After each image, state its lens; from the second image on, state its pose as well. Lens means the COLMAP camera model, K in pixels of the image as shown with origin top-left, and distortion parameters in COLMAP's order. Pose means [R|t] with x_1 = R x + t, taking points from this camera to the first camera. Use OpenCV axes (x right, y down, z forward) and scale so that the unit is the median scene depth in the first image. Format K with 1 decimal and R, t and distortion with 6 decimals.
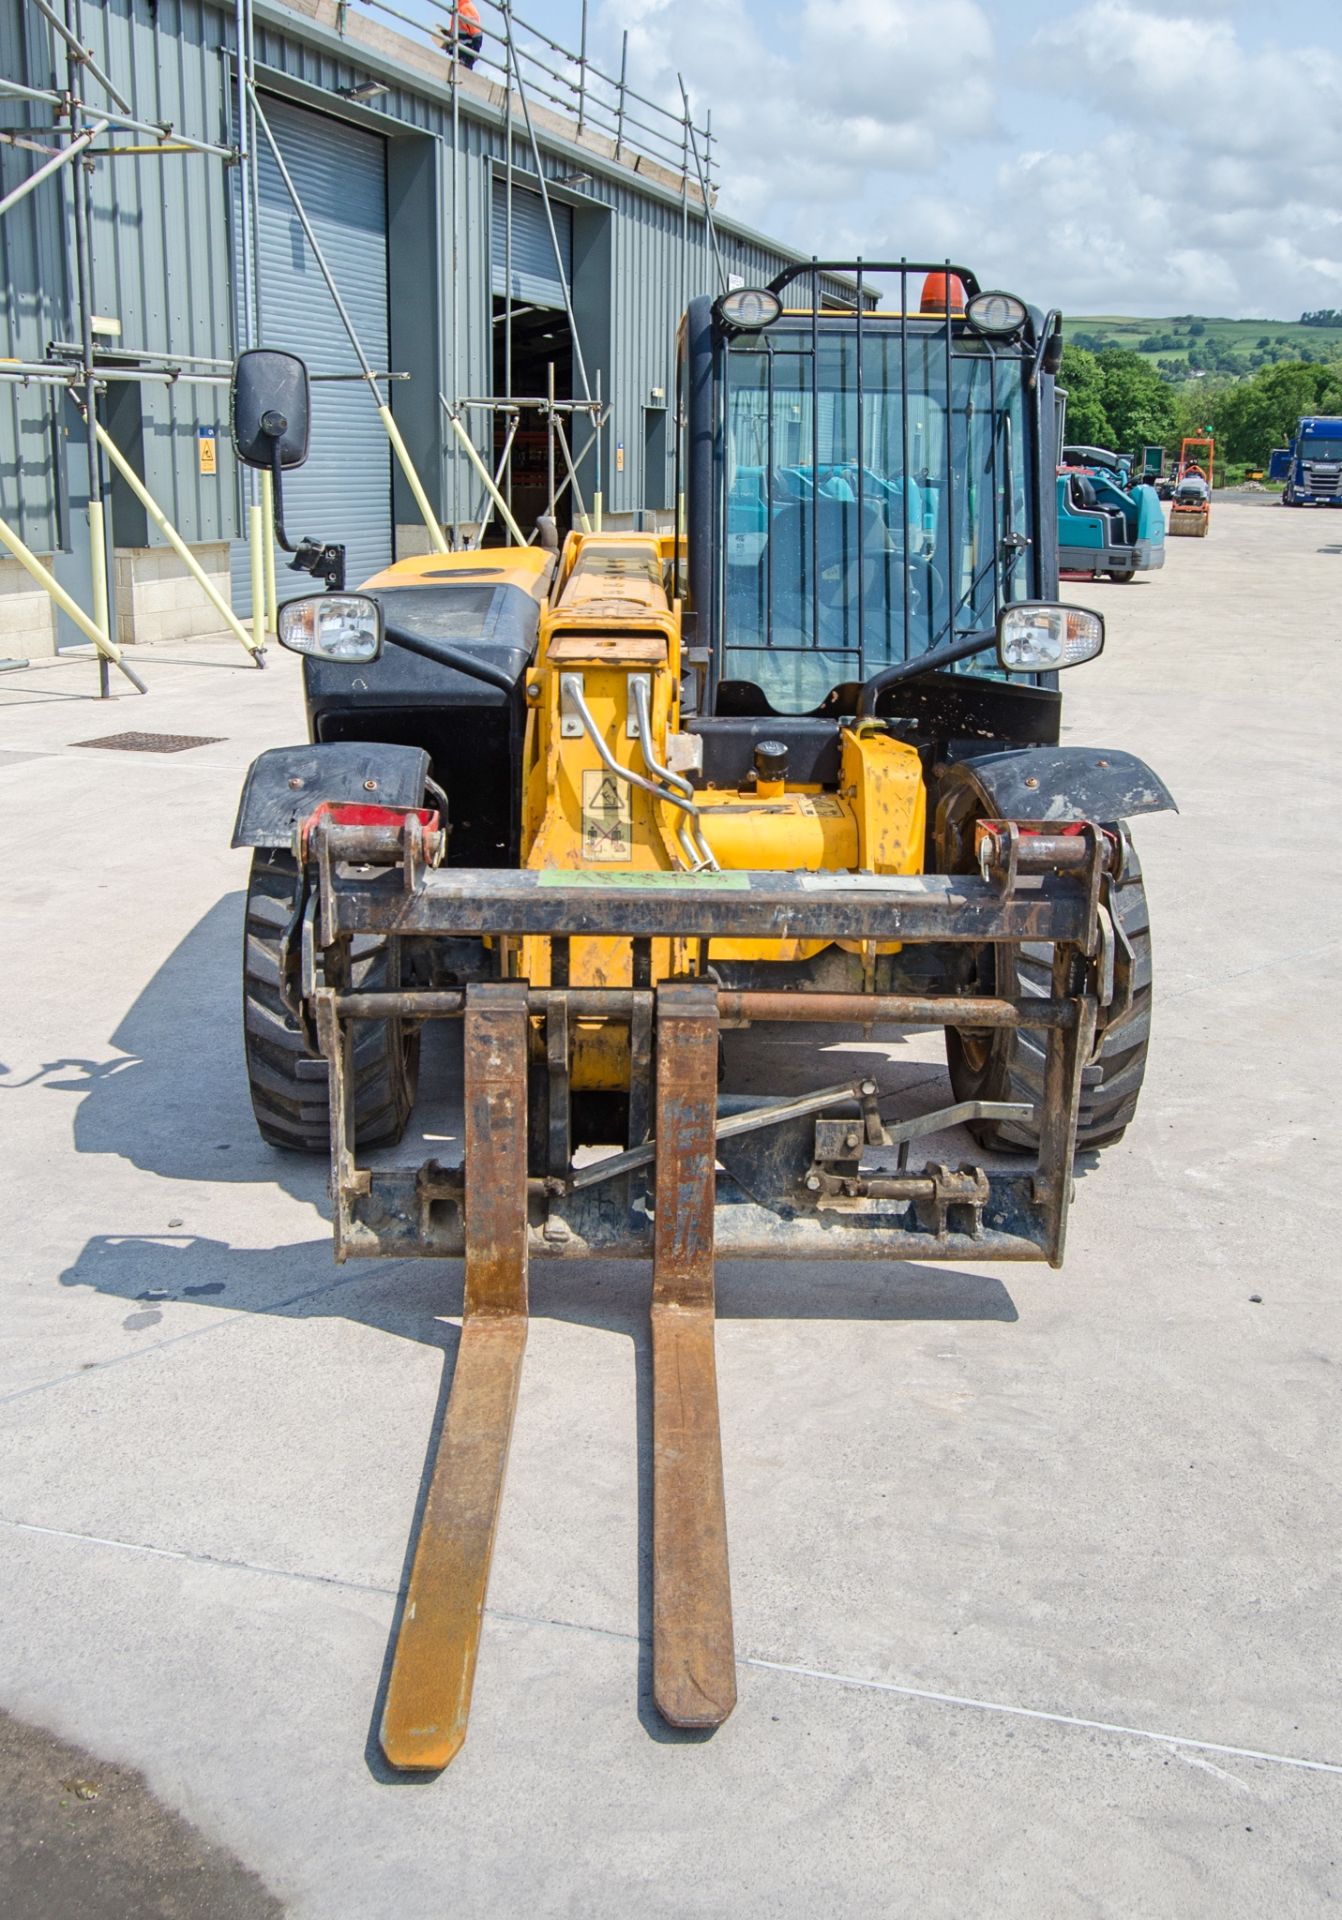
lens RADIAL K [[1892.4, 0, 690.2], [0, 1892.4, 877.7], [0, 0, 1]] dist [-0.013929, 0.009819]
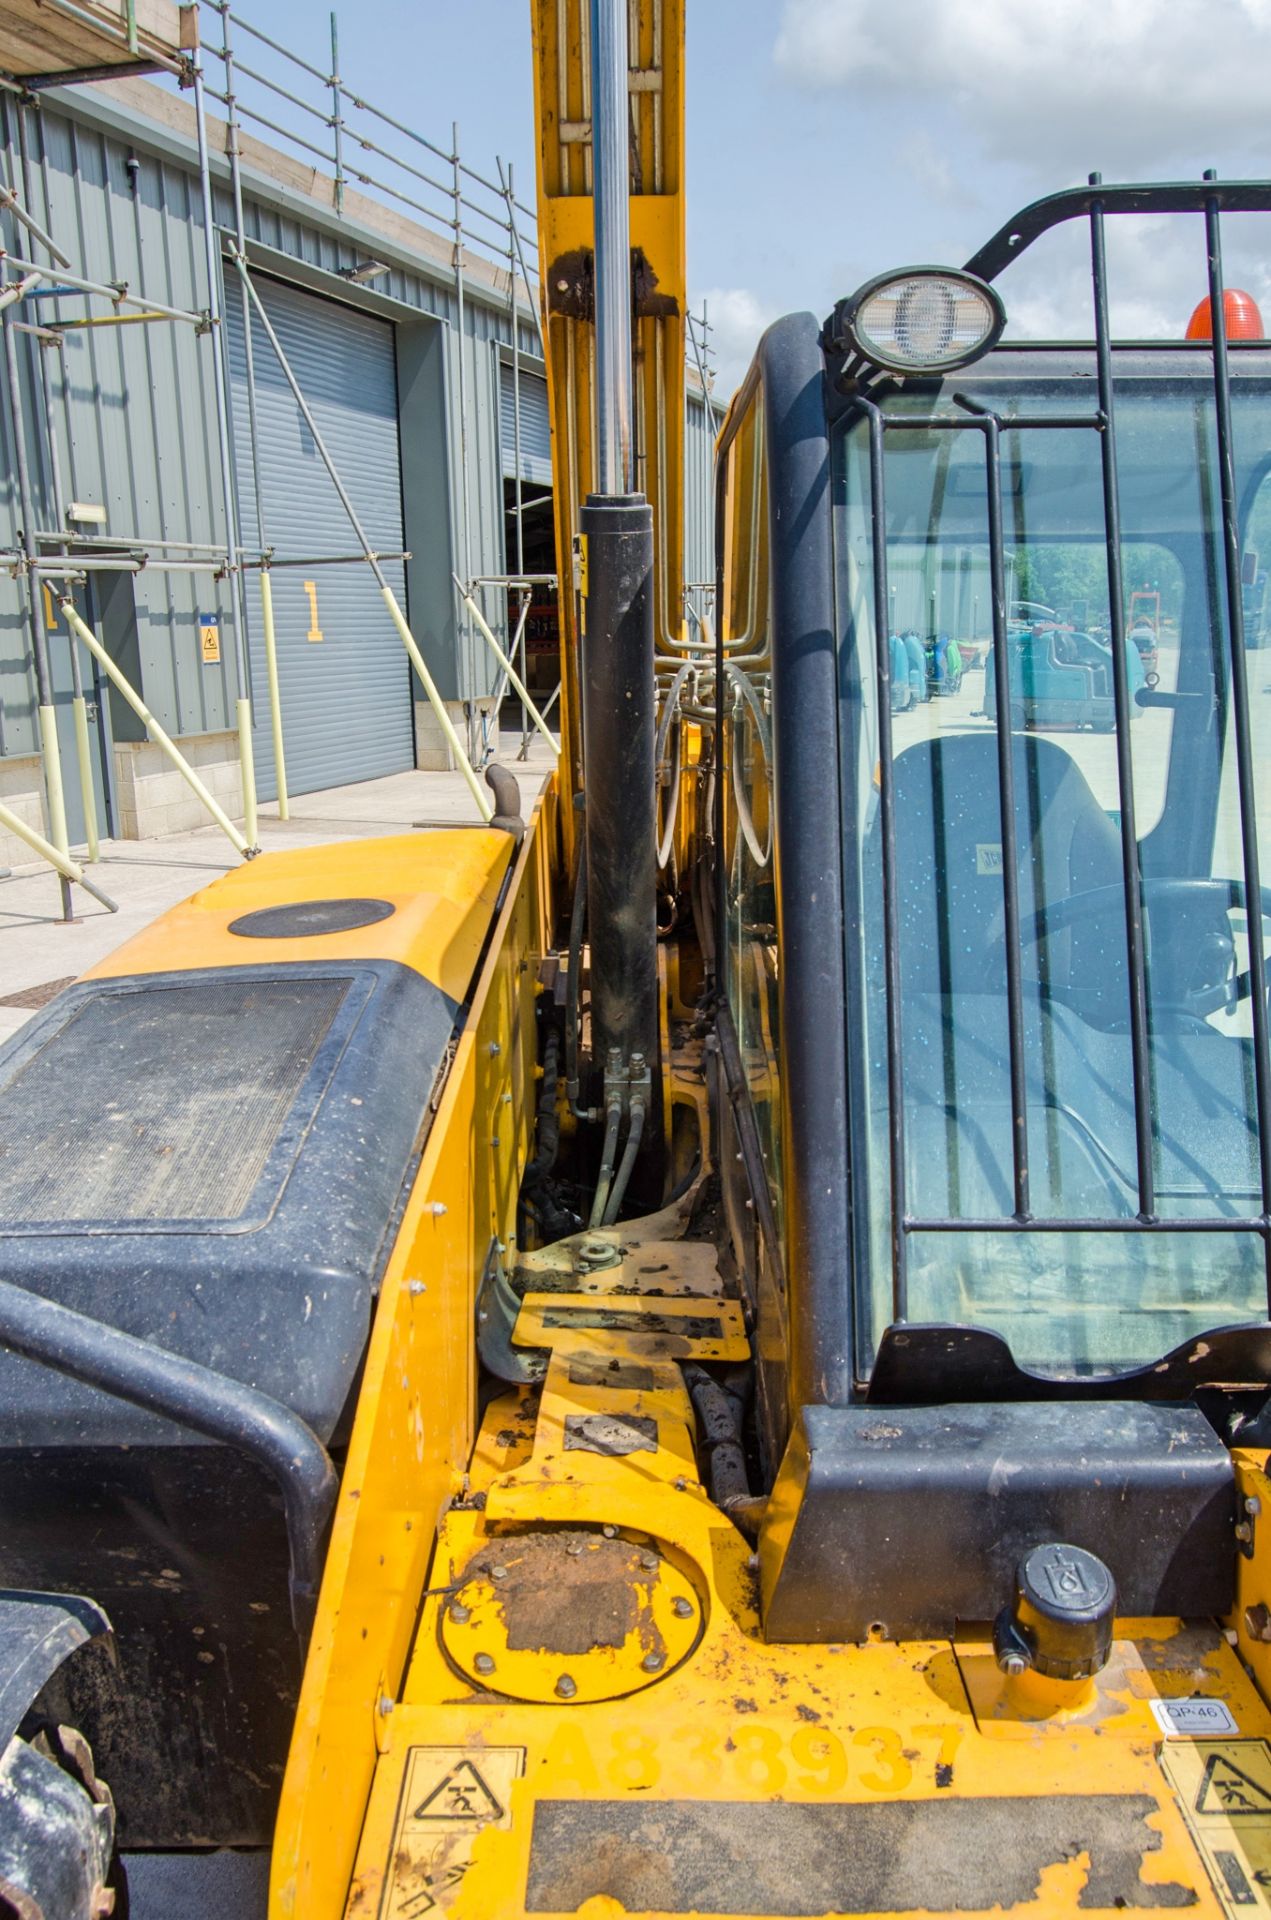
lens RADIAL K [[1542.1, 0, 628.2], [0, 1542.1, 1005.2], [0, 0, 1]] dist [-0.012402, 0.014036]
pose [[0.998818, -0.020550, -0.044059, -0.005937], [0.021655, 0.999459, 0.024747, -0.049827], [0.043527, -0.025672, 0.998722, 0.200926]]
